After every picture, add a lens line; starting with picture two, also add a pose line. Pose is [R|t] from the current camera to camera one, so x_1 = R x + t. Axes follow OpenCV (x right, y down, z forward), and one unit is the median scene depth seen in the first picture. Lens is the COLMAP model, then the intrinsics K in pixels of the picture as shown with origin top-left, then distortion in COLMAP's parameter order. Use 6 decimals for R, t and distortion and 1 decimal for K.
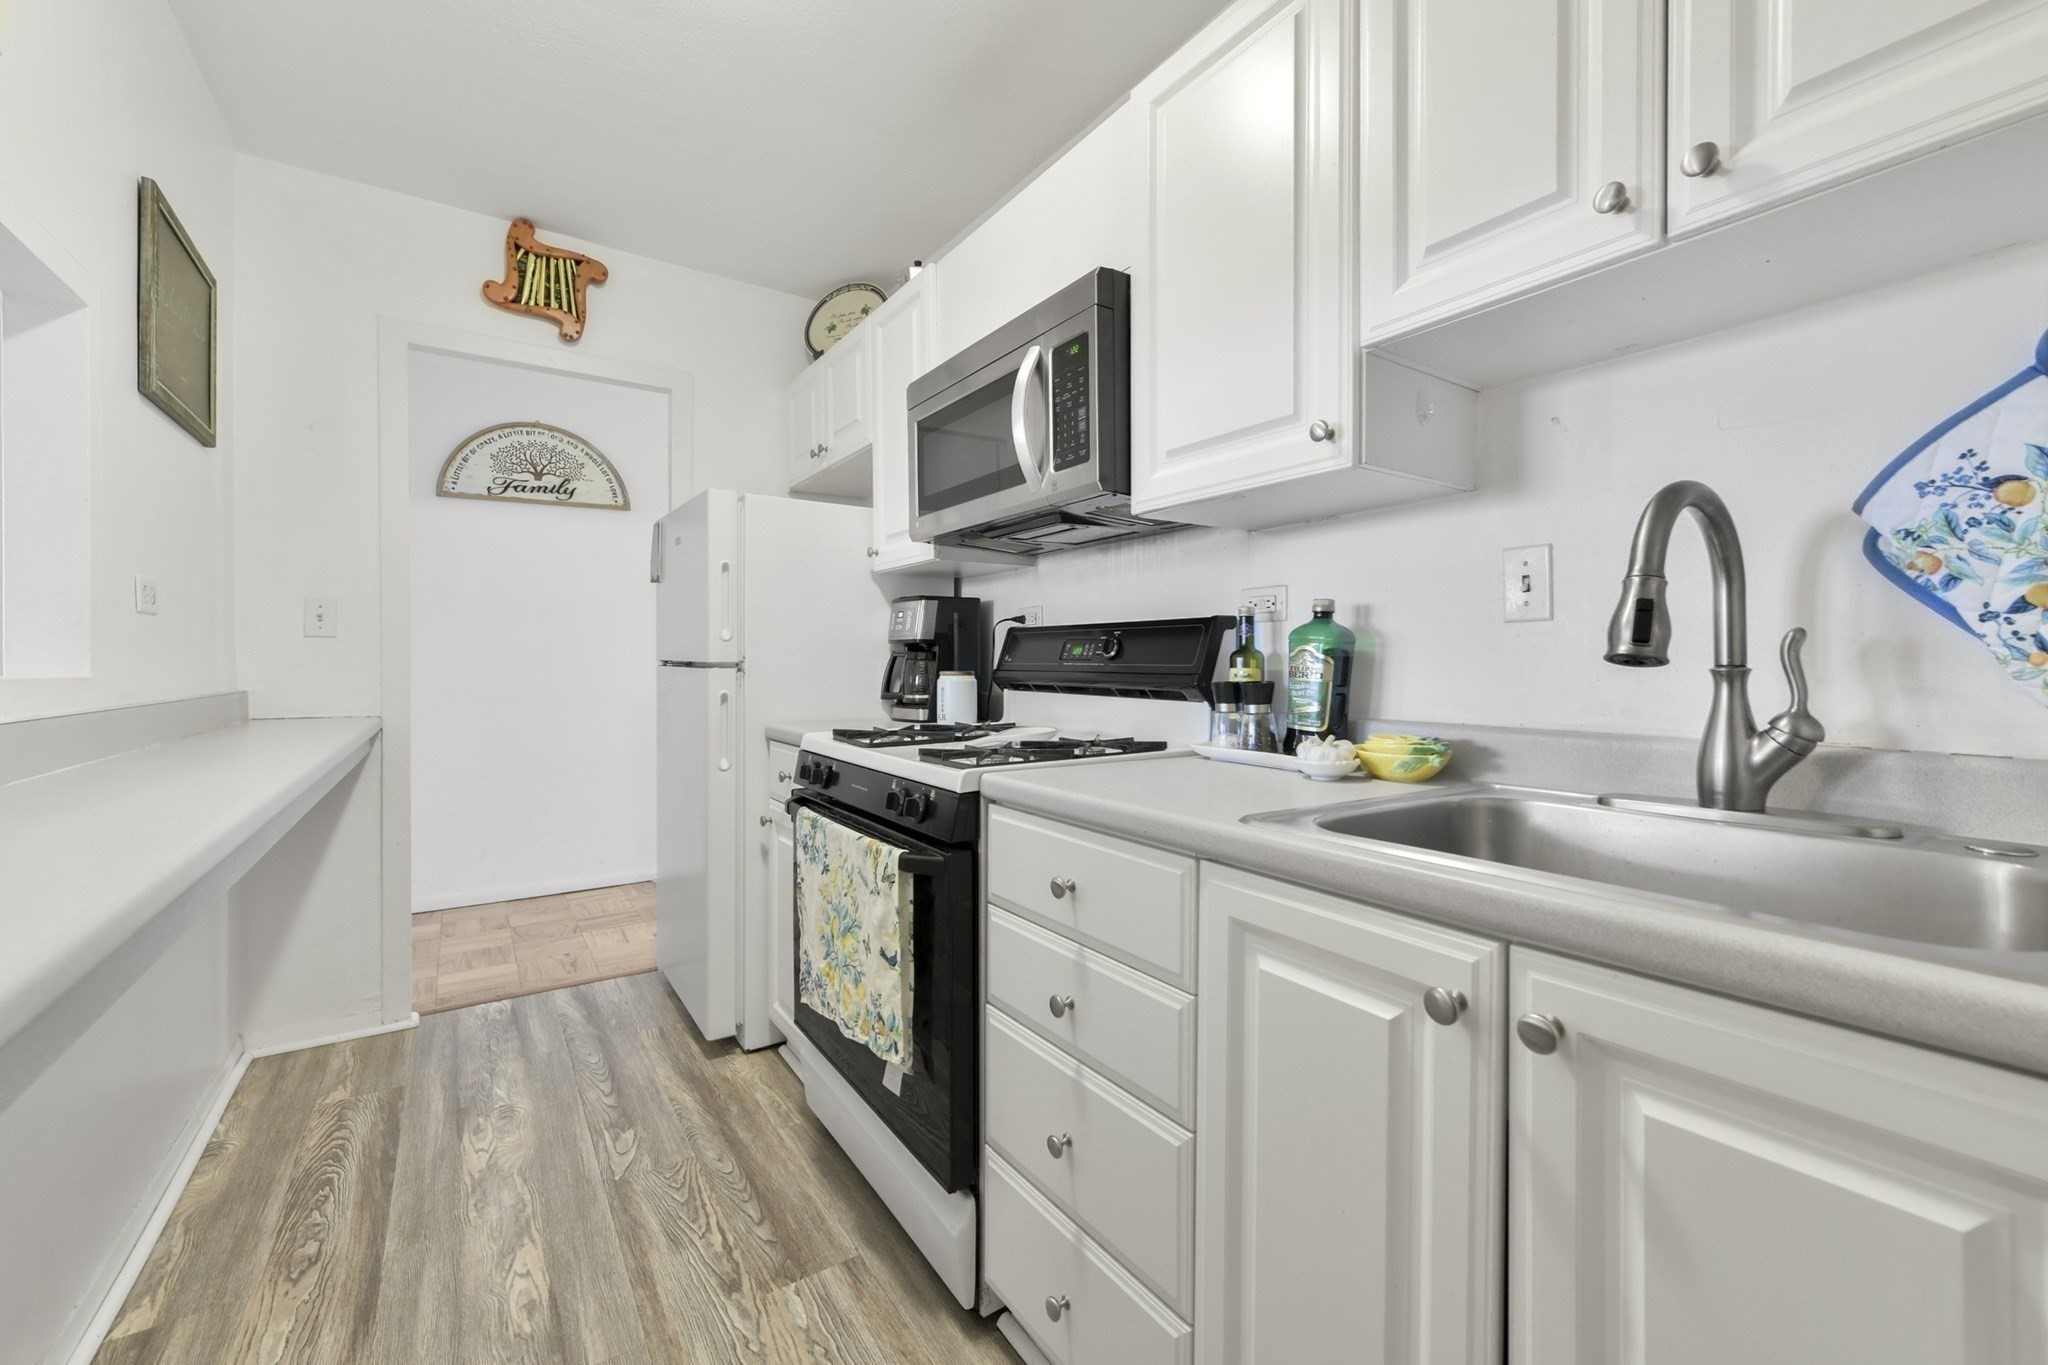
lens RADIAL K [[855.3, 0, 1024.5], [0, 855.3, 668.7], [0, 0, 1]] dist [0.001144, 0.000220]
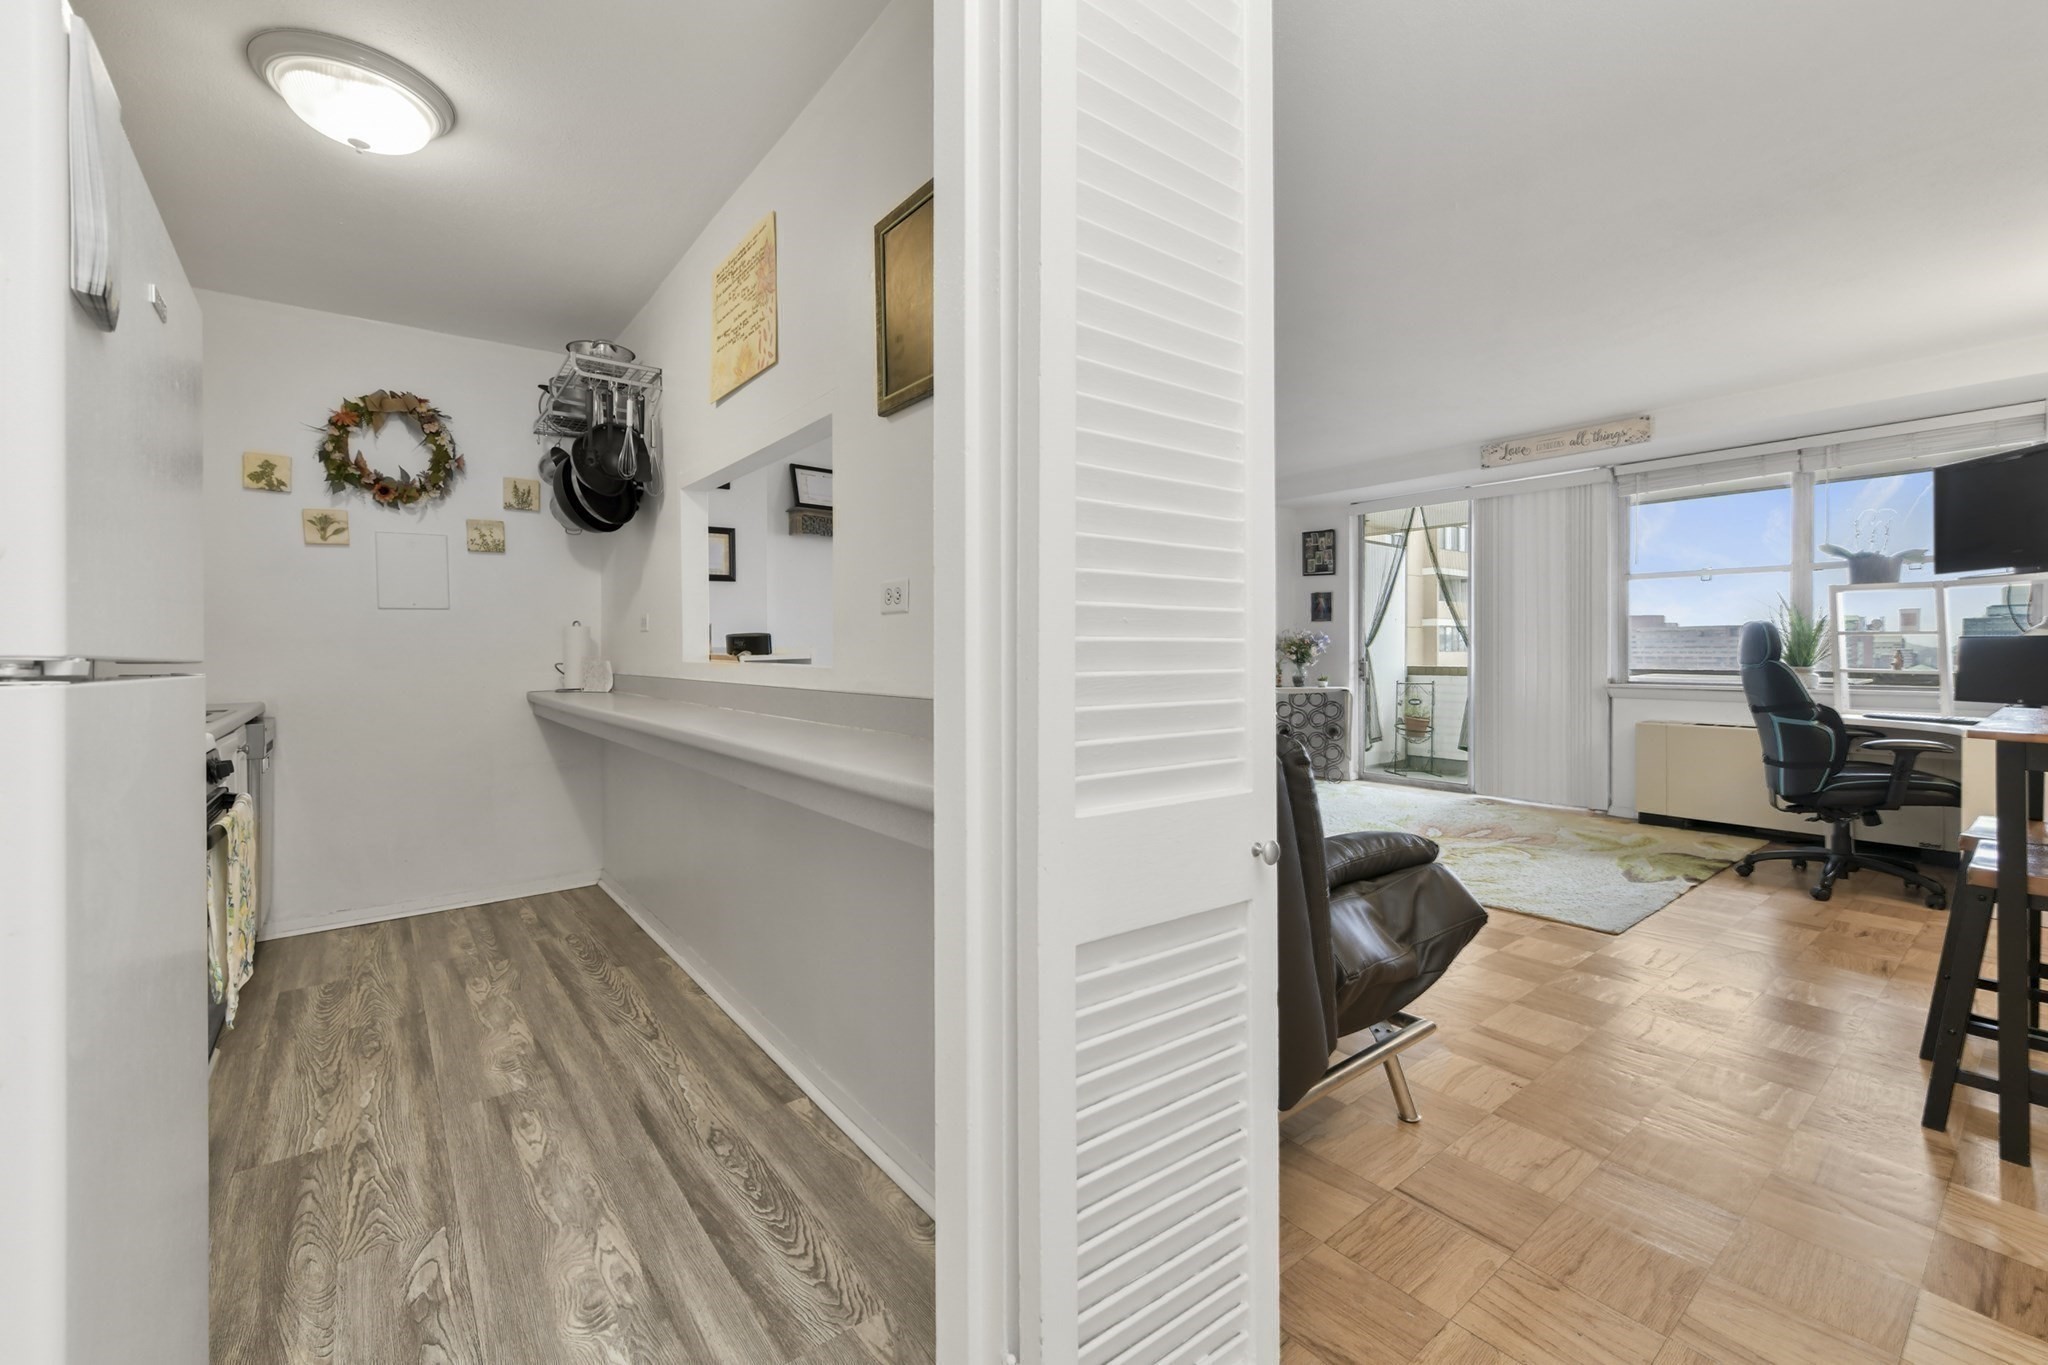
lens RADIAL K [[855.3, 0, 1021.7], [0, 855.3, 668.6], [0, 0, 1]] dist [0.001144, 0.000220]
pose [[-0.997466, 0.000230, -0.071142, -1.047411], [-0.001183, 0.999803, 0.019814, -0.016036], [0.071132, 0.019848, -0.997269, 1.982446]]
